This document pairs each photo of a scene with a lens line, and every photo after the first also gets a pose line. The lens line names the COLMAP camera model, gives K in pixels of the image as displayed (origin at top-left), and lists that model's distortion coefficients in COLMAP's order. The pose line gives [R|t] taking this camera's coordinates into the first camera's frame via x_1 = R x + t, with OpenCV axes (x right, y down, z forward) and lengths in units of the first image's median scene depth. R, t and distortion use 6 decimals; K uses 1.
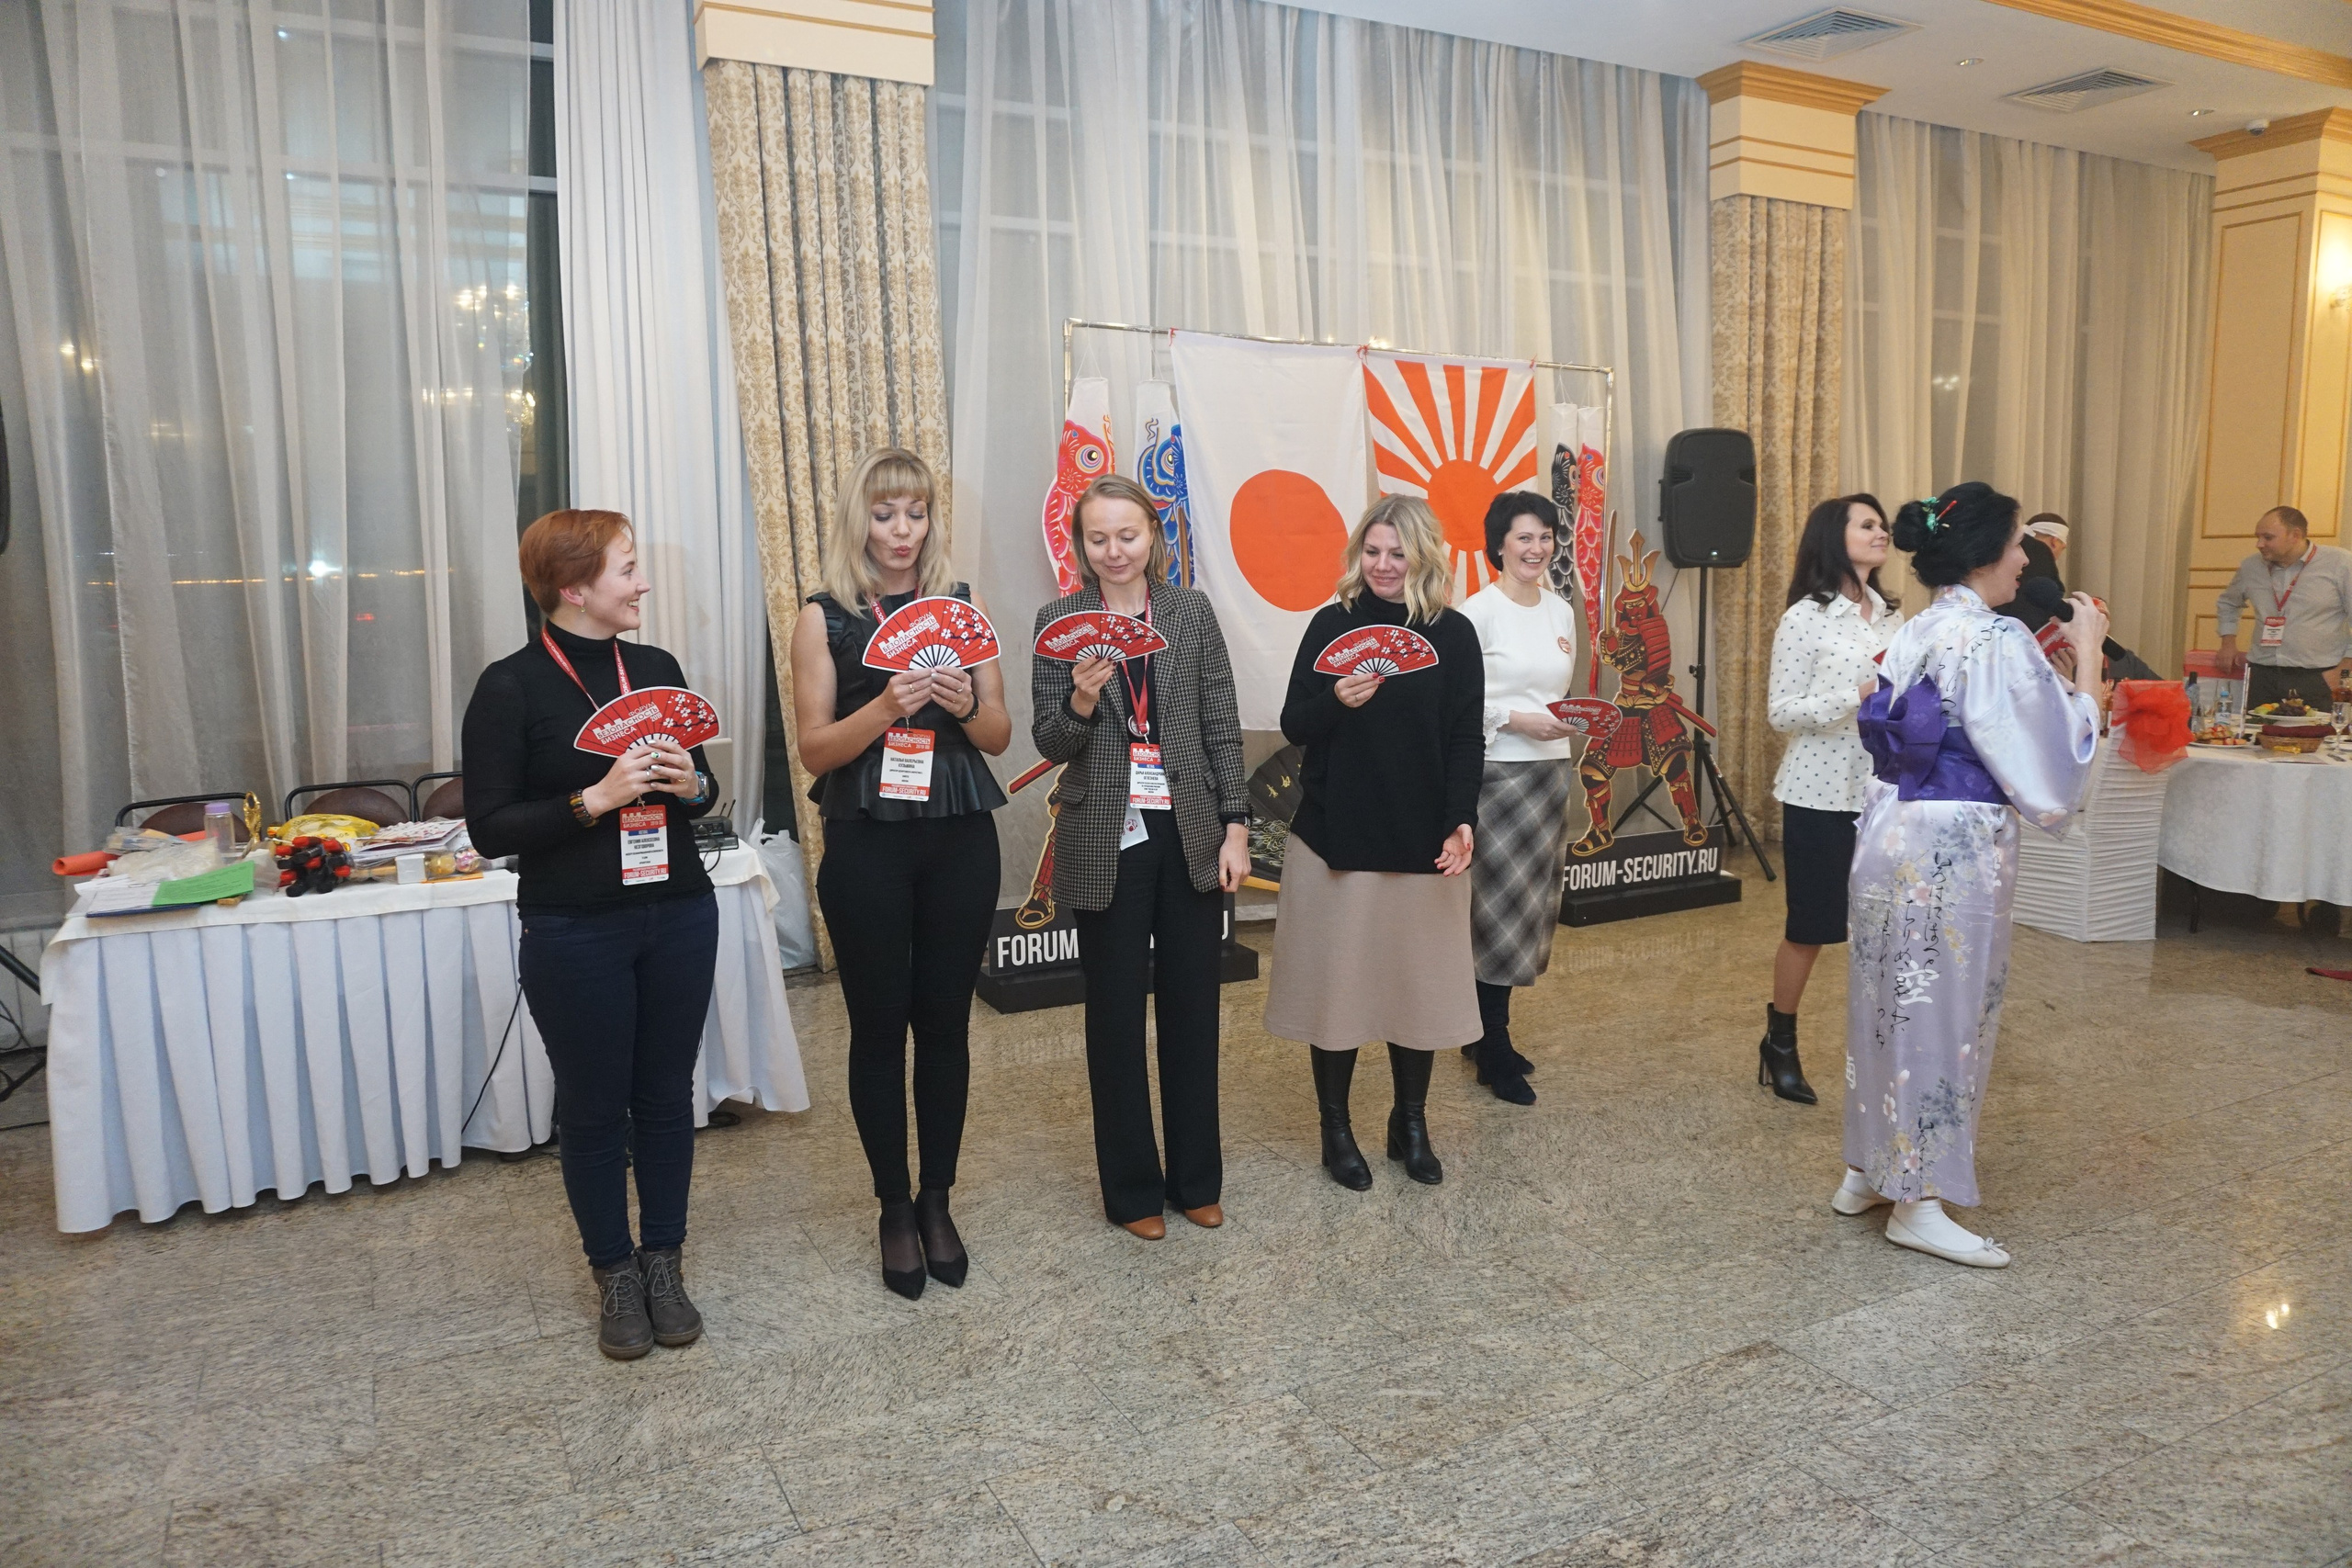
lens RADIAL K [[1562.1, 0, 1169.7], [0, 1562.1, 777.0], [0, 0, 1]] dist [-0.046417, 0.028520]
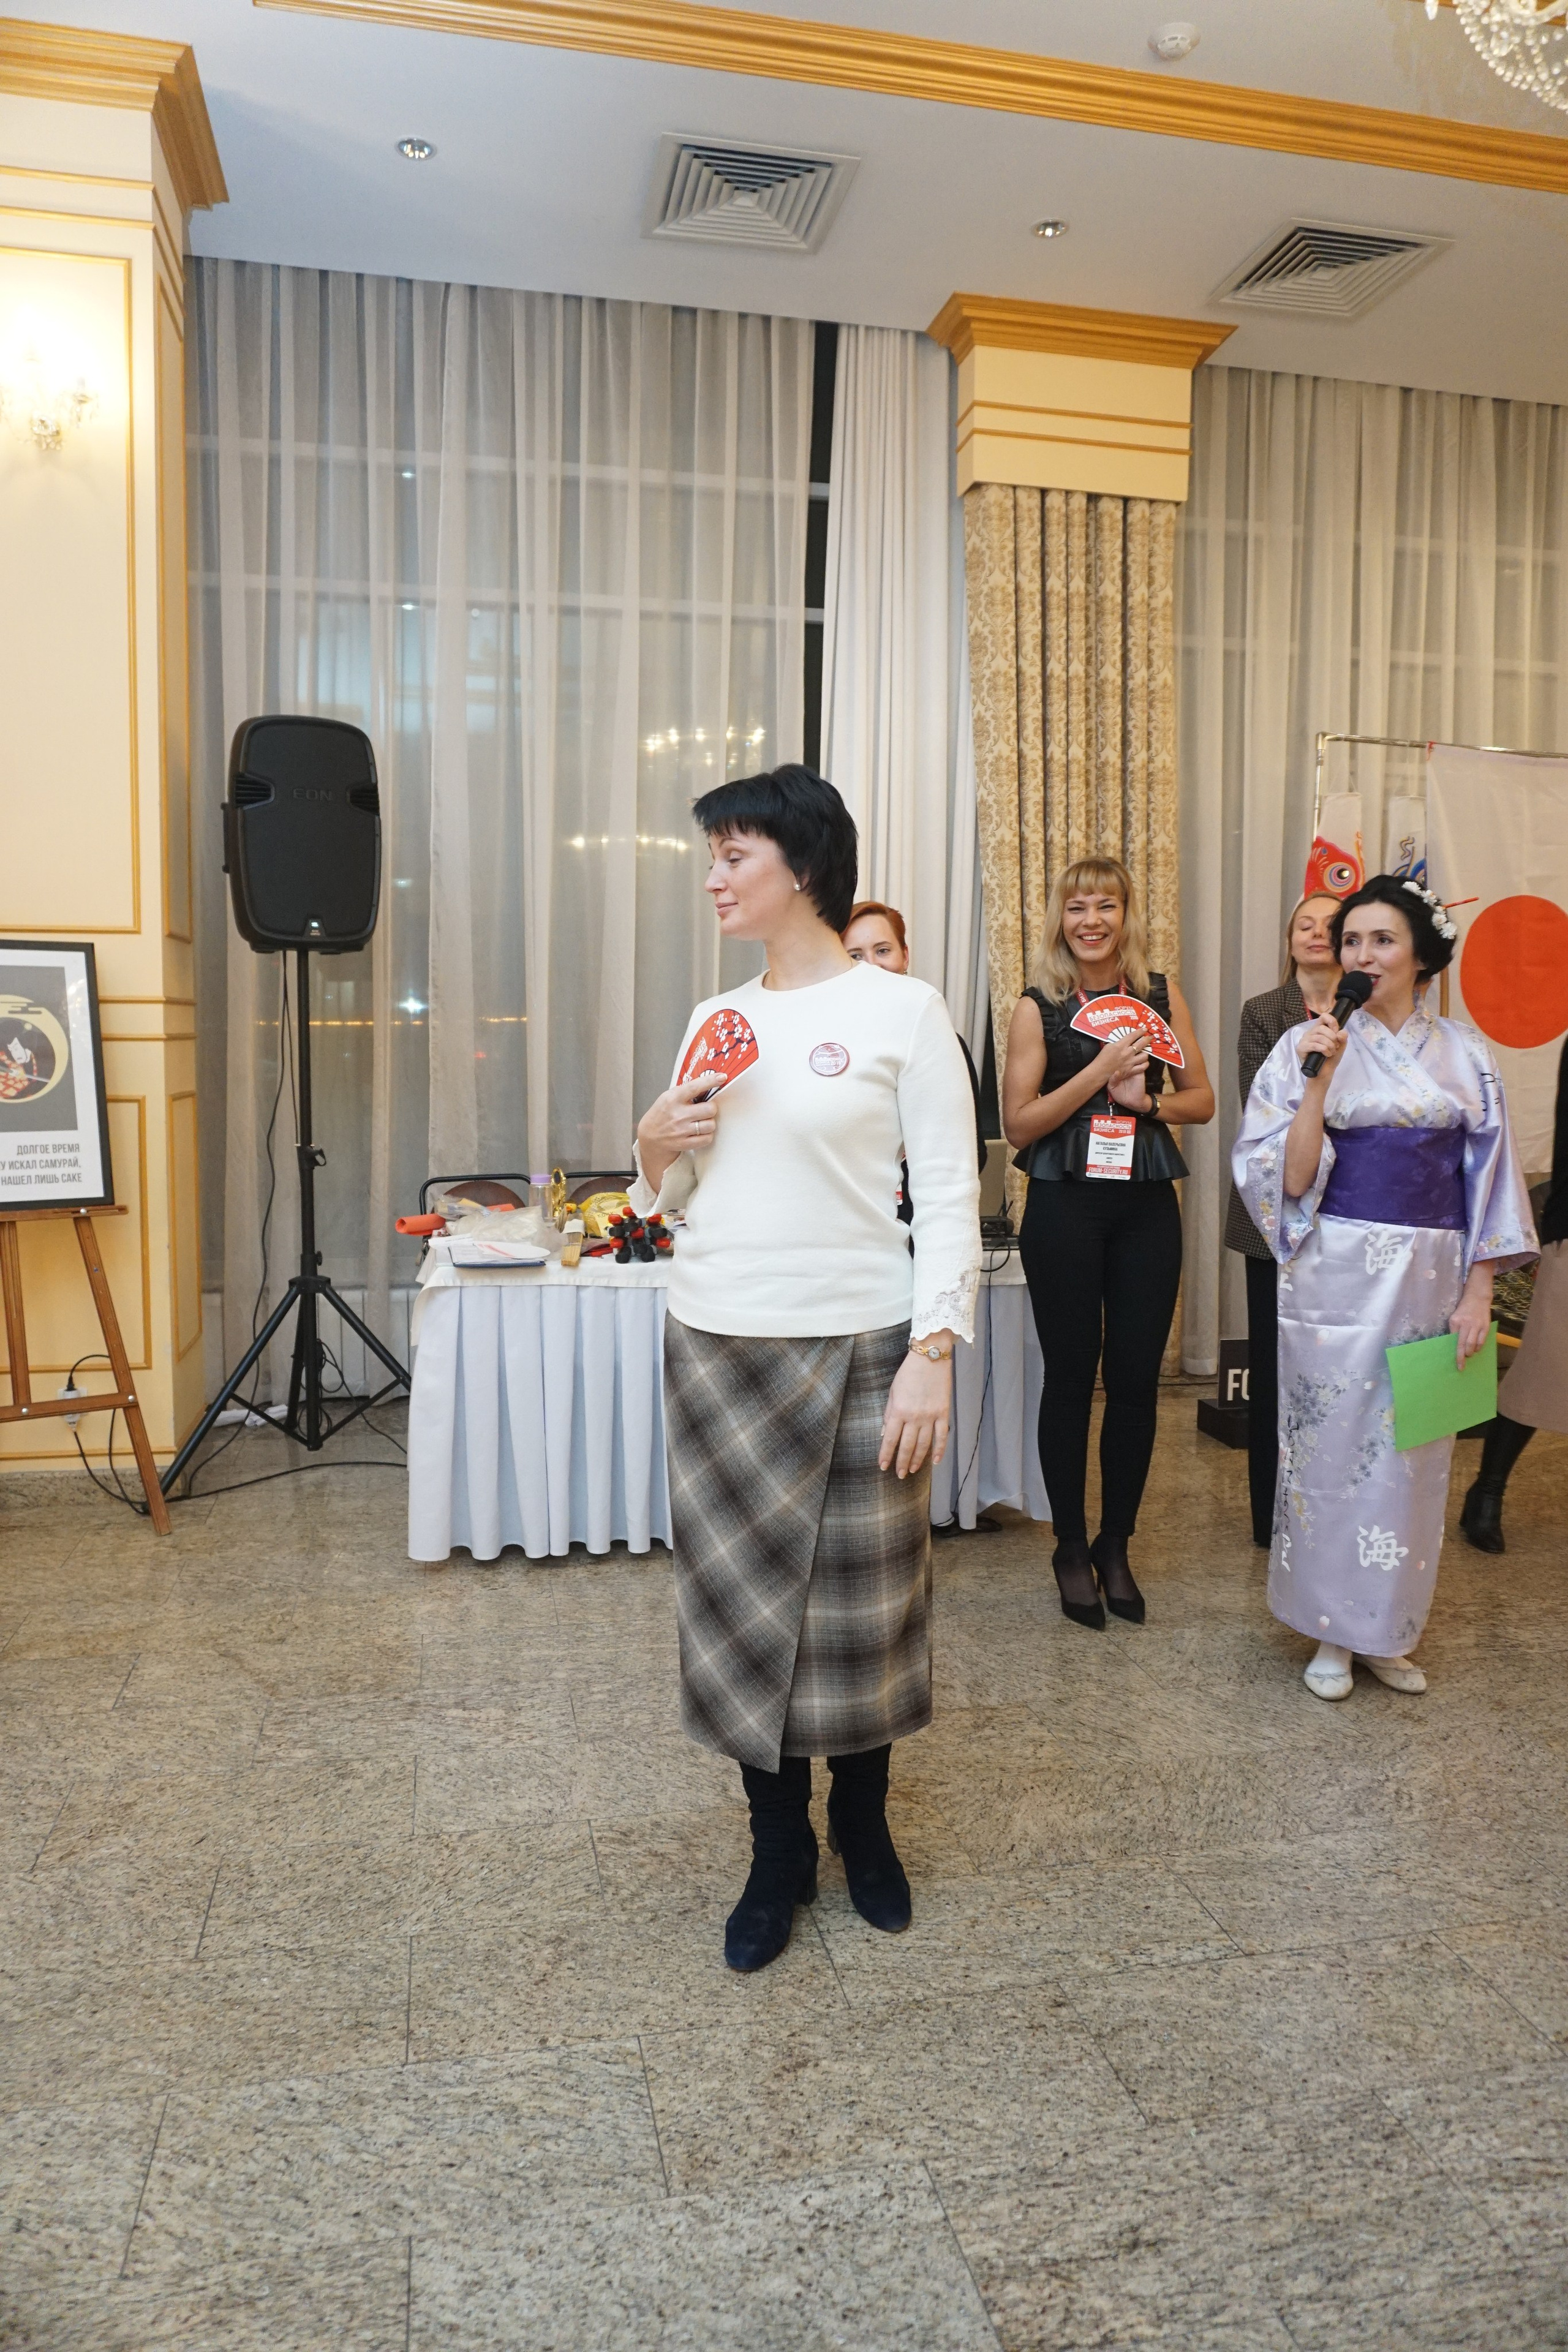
lens RADIAL K [[1562.2, 0, 784.9], [0, 1562.2, 1162.1], [0, 0, 1]] dist [-0.046417, 0.028520]
pose [[0.963316, 0.047263, -0.264175, -0.120910], [-0.059800, 0.997424, -0.039614, 0.029108], [0.261622, 0.053959, 0.963661, 0.003895]]
